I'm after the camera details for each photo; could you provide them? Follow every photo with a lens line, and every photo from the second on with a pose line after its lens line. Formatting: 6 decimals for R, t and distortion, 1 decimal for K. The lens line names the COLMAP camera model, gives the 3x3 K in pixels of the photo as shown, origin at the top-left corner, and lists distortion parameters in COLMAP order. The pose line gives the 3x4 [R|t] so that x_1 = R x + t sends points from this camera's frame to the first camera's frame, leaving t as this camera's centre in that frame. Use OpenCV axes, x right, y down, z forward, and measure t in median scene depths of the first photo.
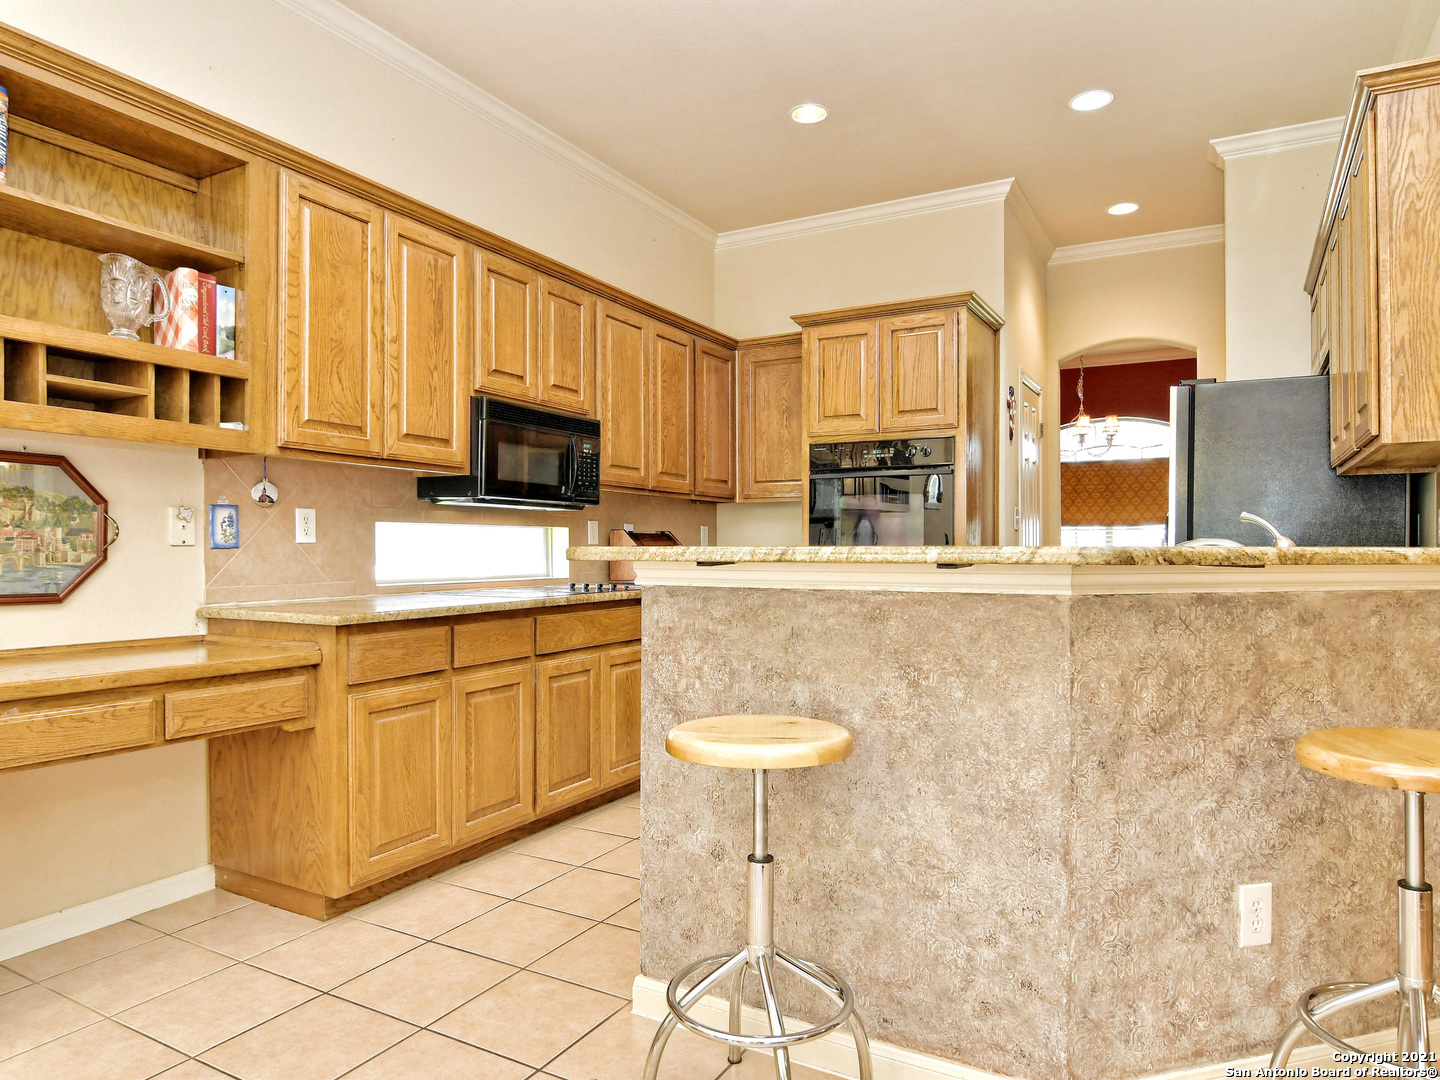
lens RADIAL K [[903.1, 0, 723.5], [0, 903.1, 544.2], [0, 0, 1]] dist [-0.001312, -0.014225]
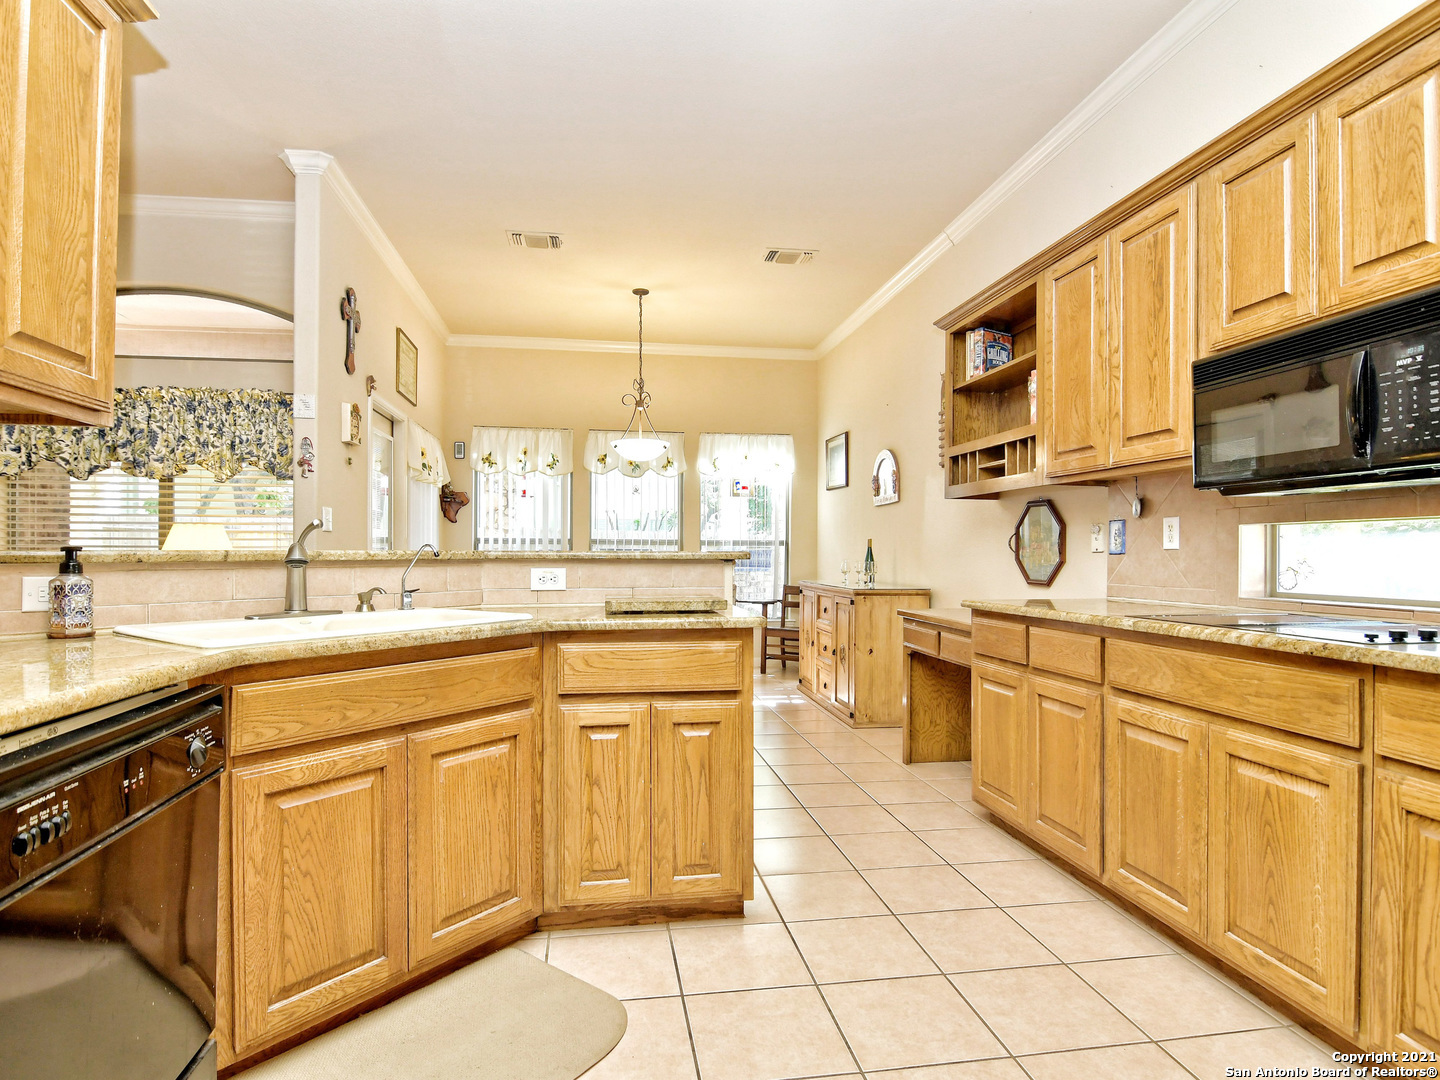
lens RADIAL K [[779.1, 0, 707.9], [0, 779.1, 552.7], [0, 0, 1]] dist [-0.010146, -0.008800]
pose [[-0.792551, -0.004142, -0.609792, 0.514496], [-0.003288, 0.999991, -0.002520, 0.006368], [0.609797, 0.000008, -0.792558, 1.358666]]
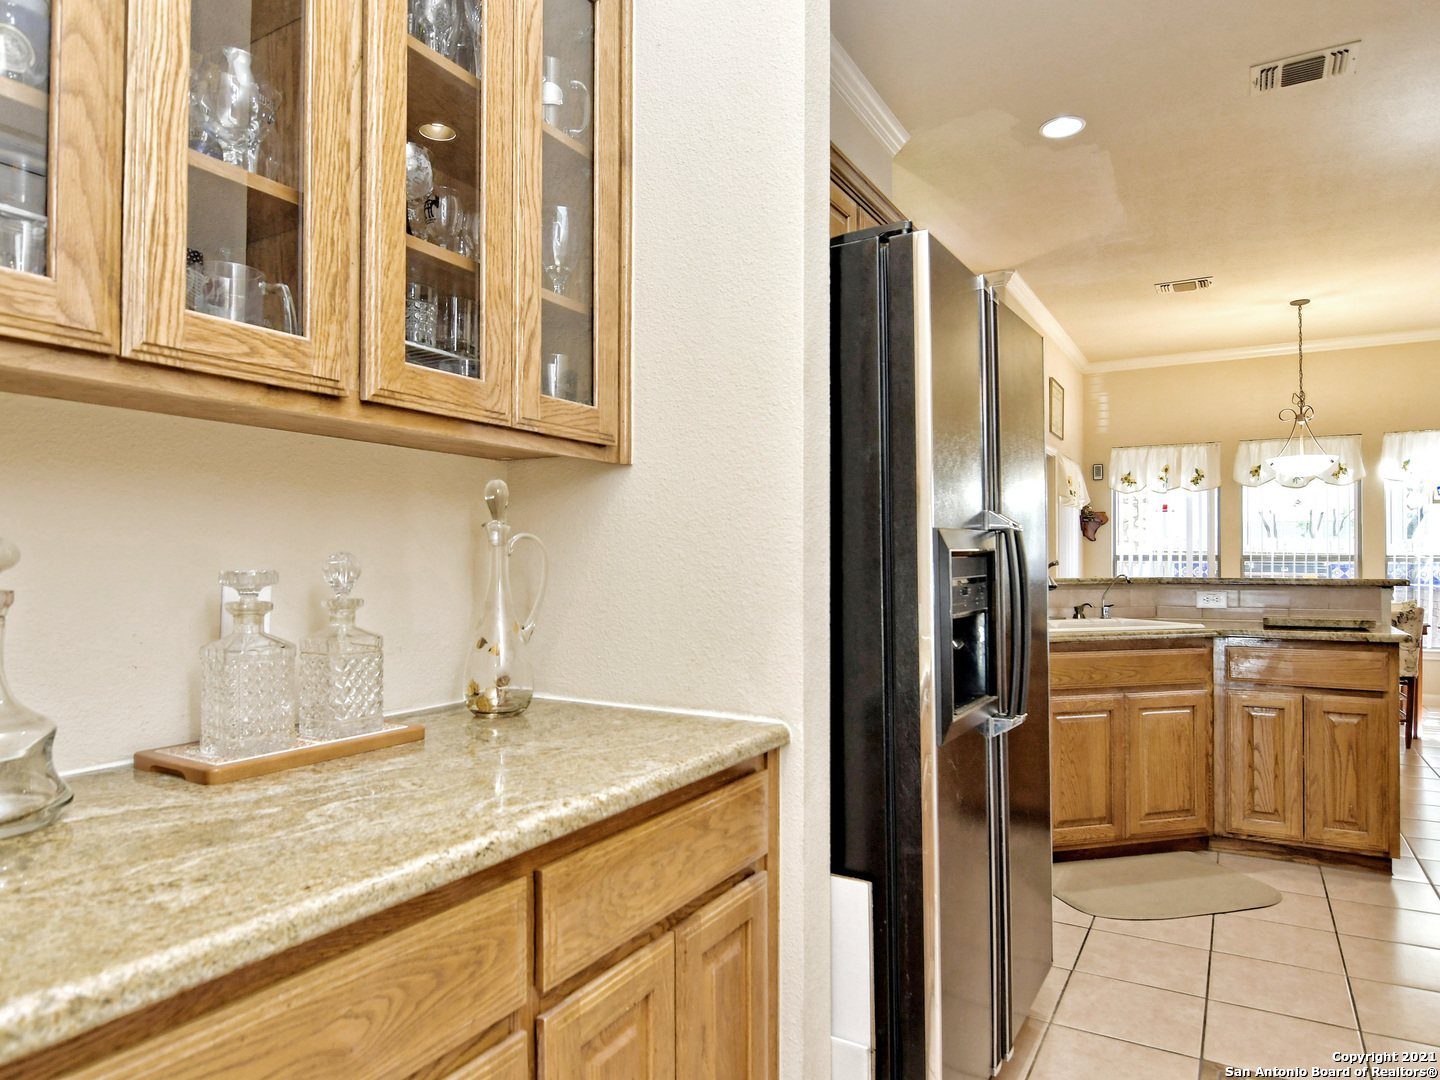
lens RADIAL K [[903.1, 0, 696.2], [0, 903.1, 549.4], [0, 0, 1]] dist [-0.001312, -0.014225]
pose [[-0.999463, -0.001162, 0.032746, 0.888782], [-0.001546, 0.999930, -0.011705, -0.027444], [-0.032730, -0.011749, -0.999395, 1.992512]]
